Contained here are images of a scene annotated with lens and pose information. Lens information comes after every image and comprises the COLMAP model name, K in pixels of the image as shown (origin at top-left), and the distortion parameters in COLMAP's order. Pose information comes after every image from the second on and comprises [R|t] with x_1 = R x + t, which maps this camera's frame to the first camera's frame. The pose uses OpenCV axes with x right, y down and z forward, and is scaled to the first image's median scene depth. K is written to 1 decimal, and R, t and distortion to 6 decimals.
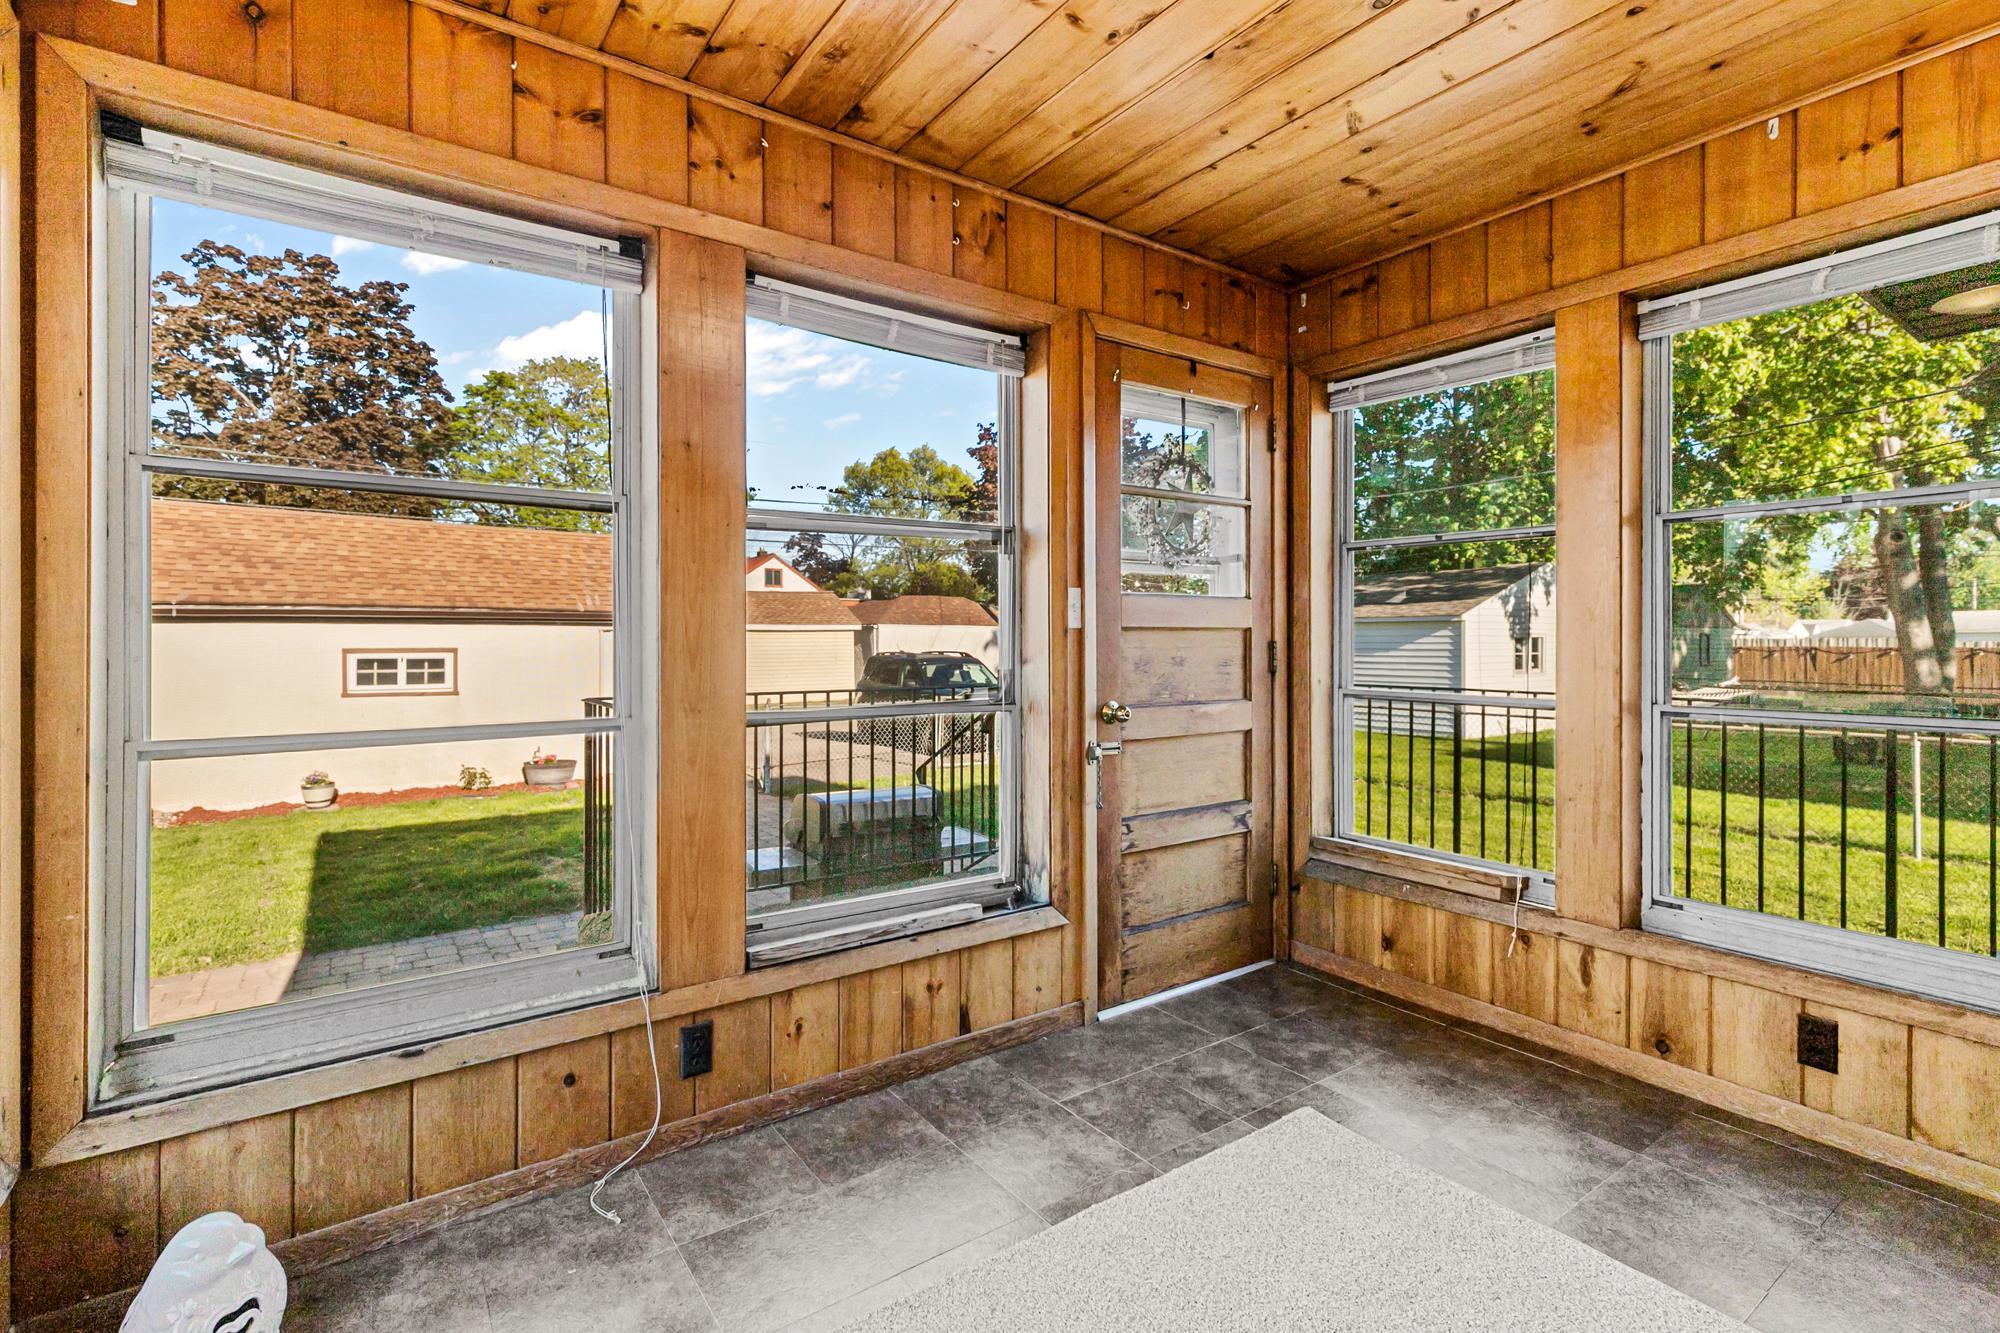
lens RADIAL K [[916.1, 0, 995.7], [0, 916.1, 636.5], [0, 0, 1]] dist [0.010628, -0.000891]
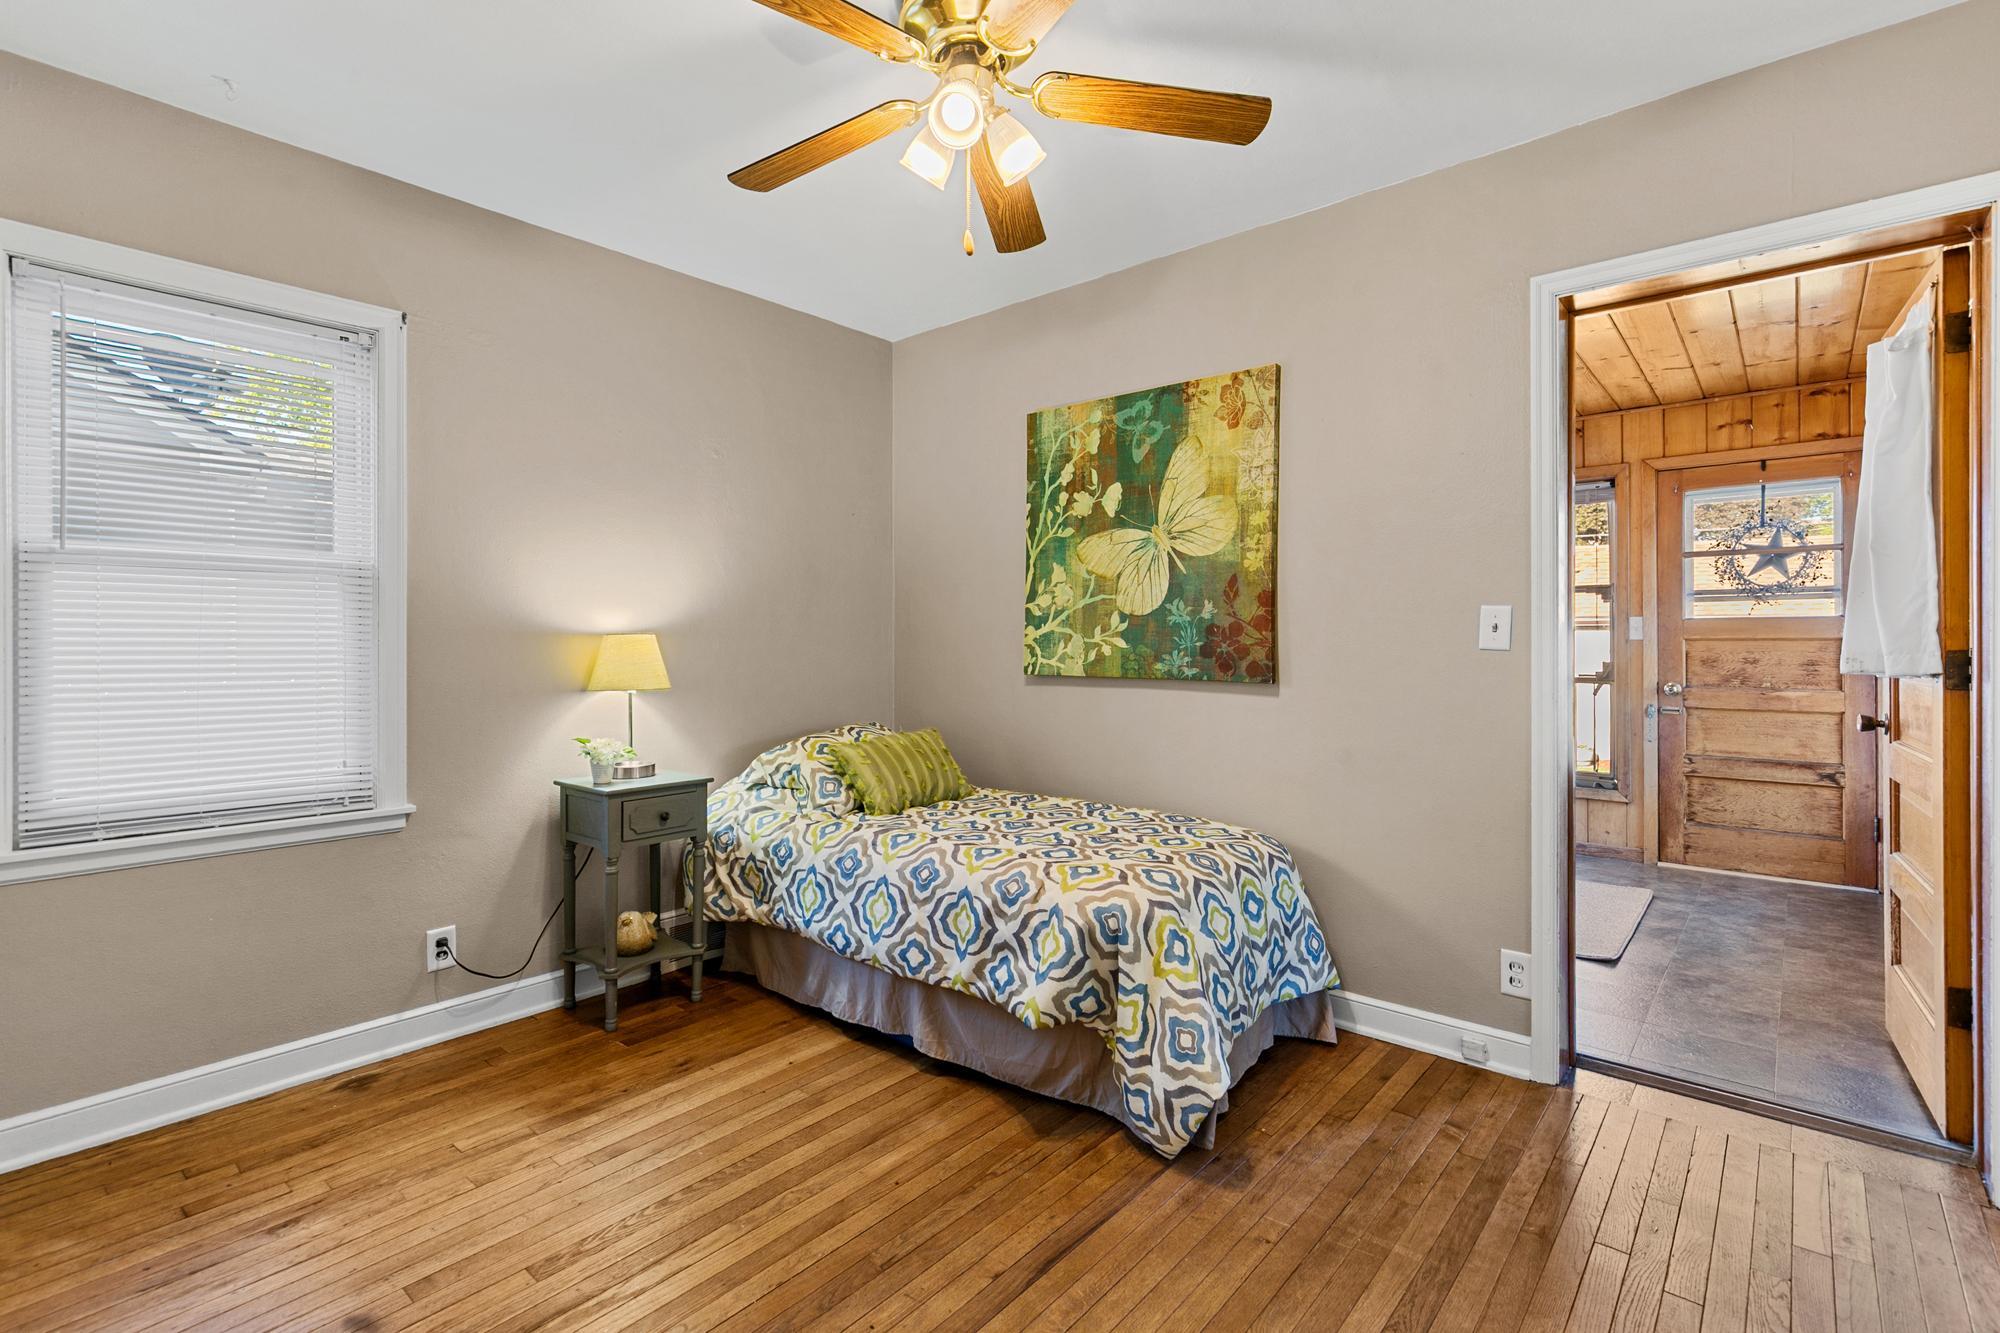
lens RADIAL K [[936.9, 0, 994.8], [0, 936.9, 640.6], [0, 0, 1]] dist [0.018775, 0.000220]
pose [[0.240388, -0.001384, -0.970676, 1.760461], [0.000794, 0.999999, -0.001230, -0.006466], [0.970677, -0.000475, 0.240389, -0.734719]]
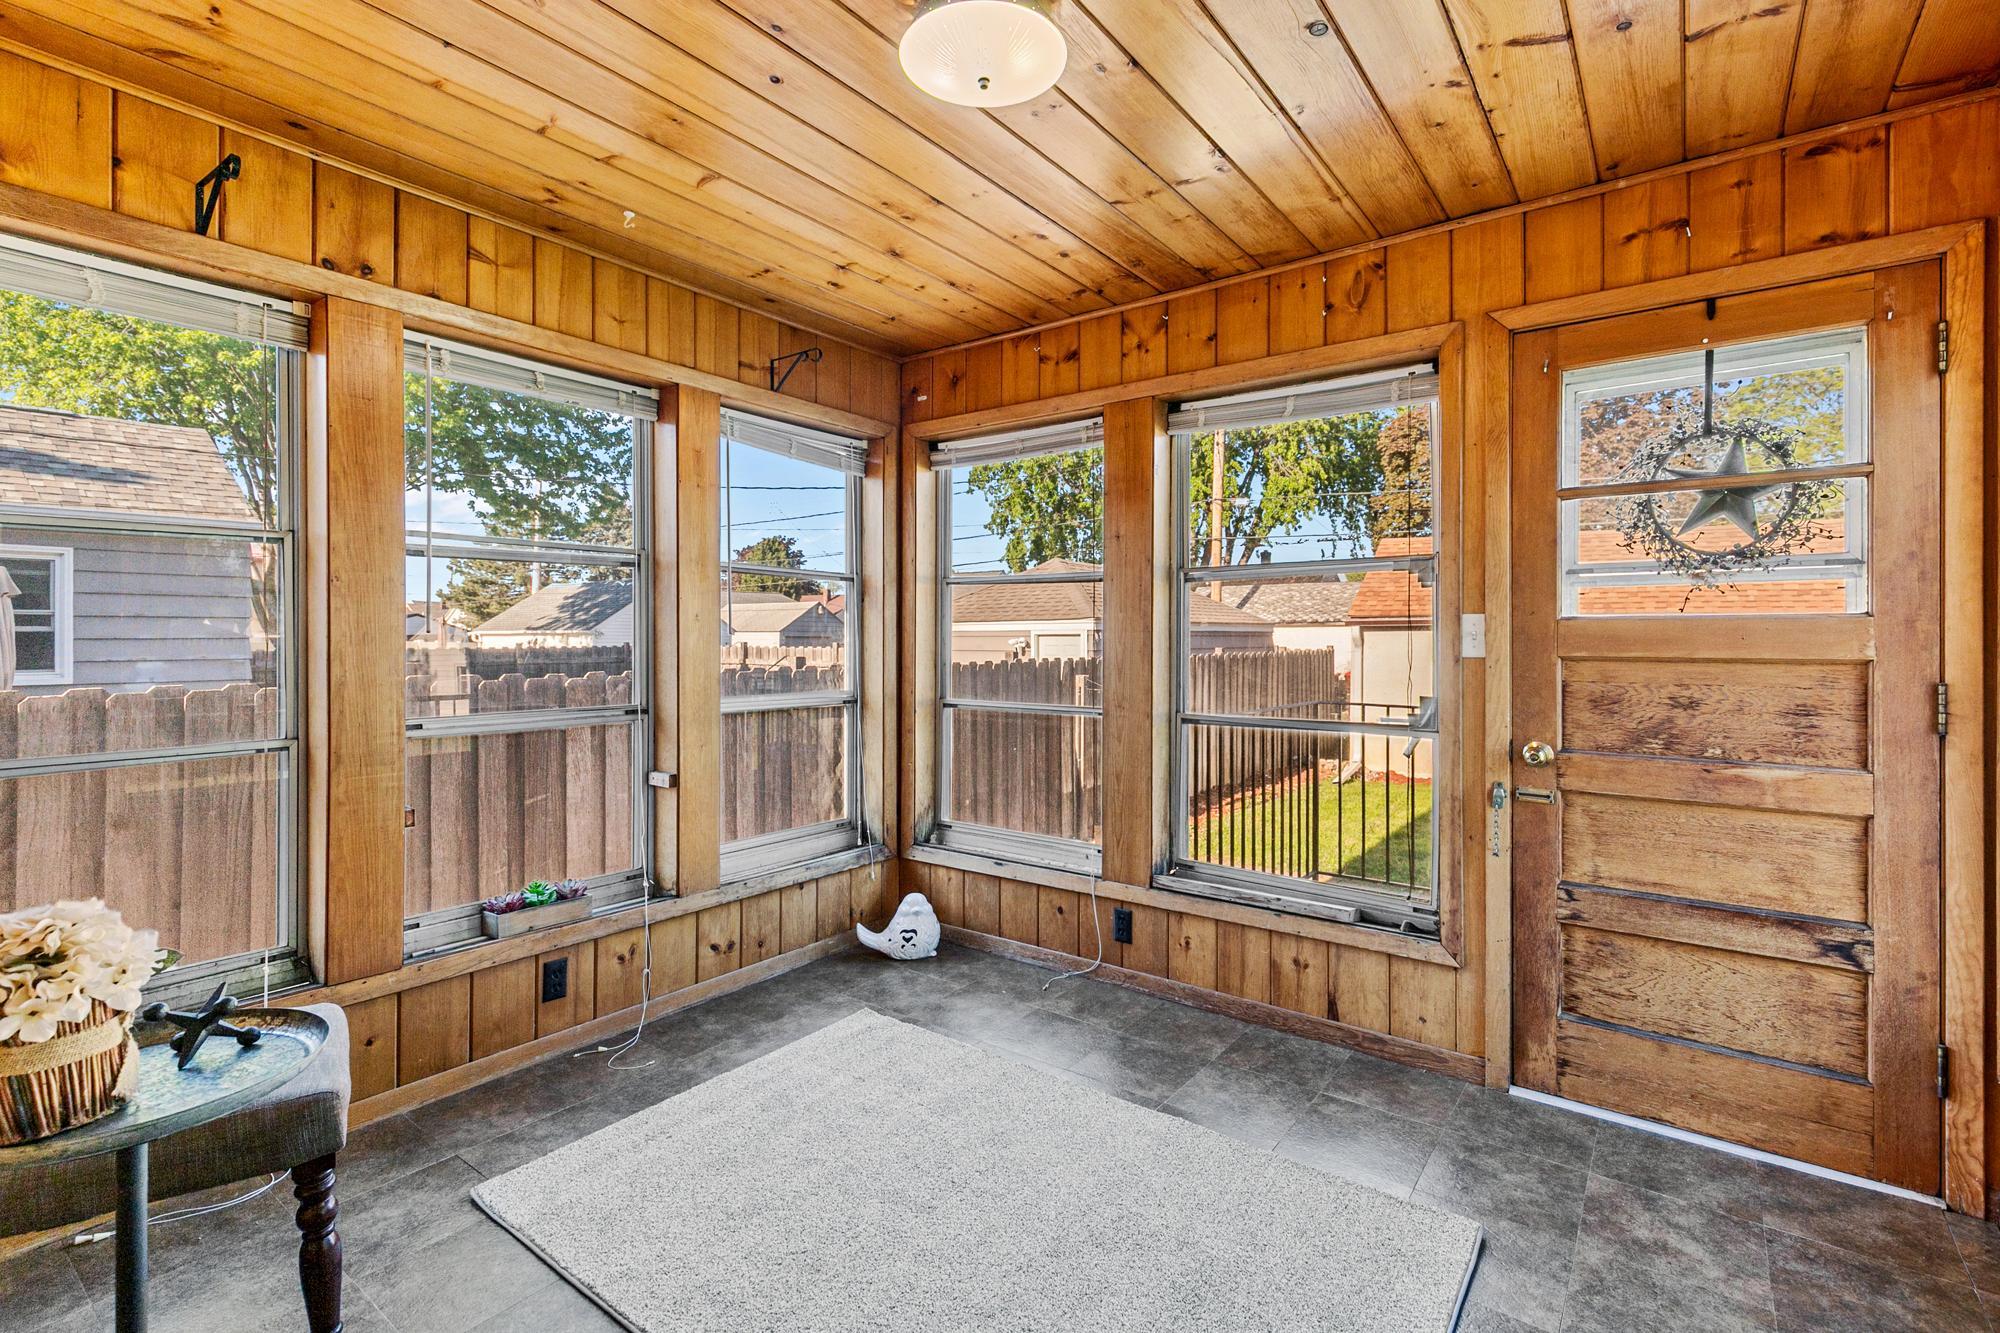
lens RADIAL K [[916.1, 0, 995.7], [0, 916.1, 636.5], [0, 0, 1]] dist [0.010628, -0.000891]
pose [[0.305994, 0.001572, -0.952032, 0.929358], [-0.002539, 0.999996, 0.000835, -0.033452], [0.952030, 0.002162, 0.305997, 0.276087]]
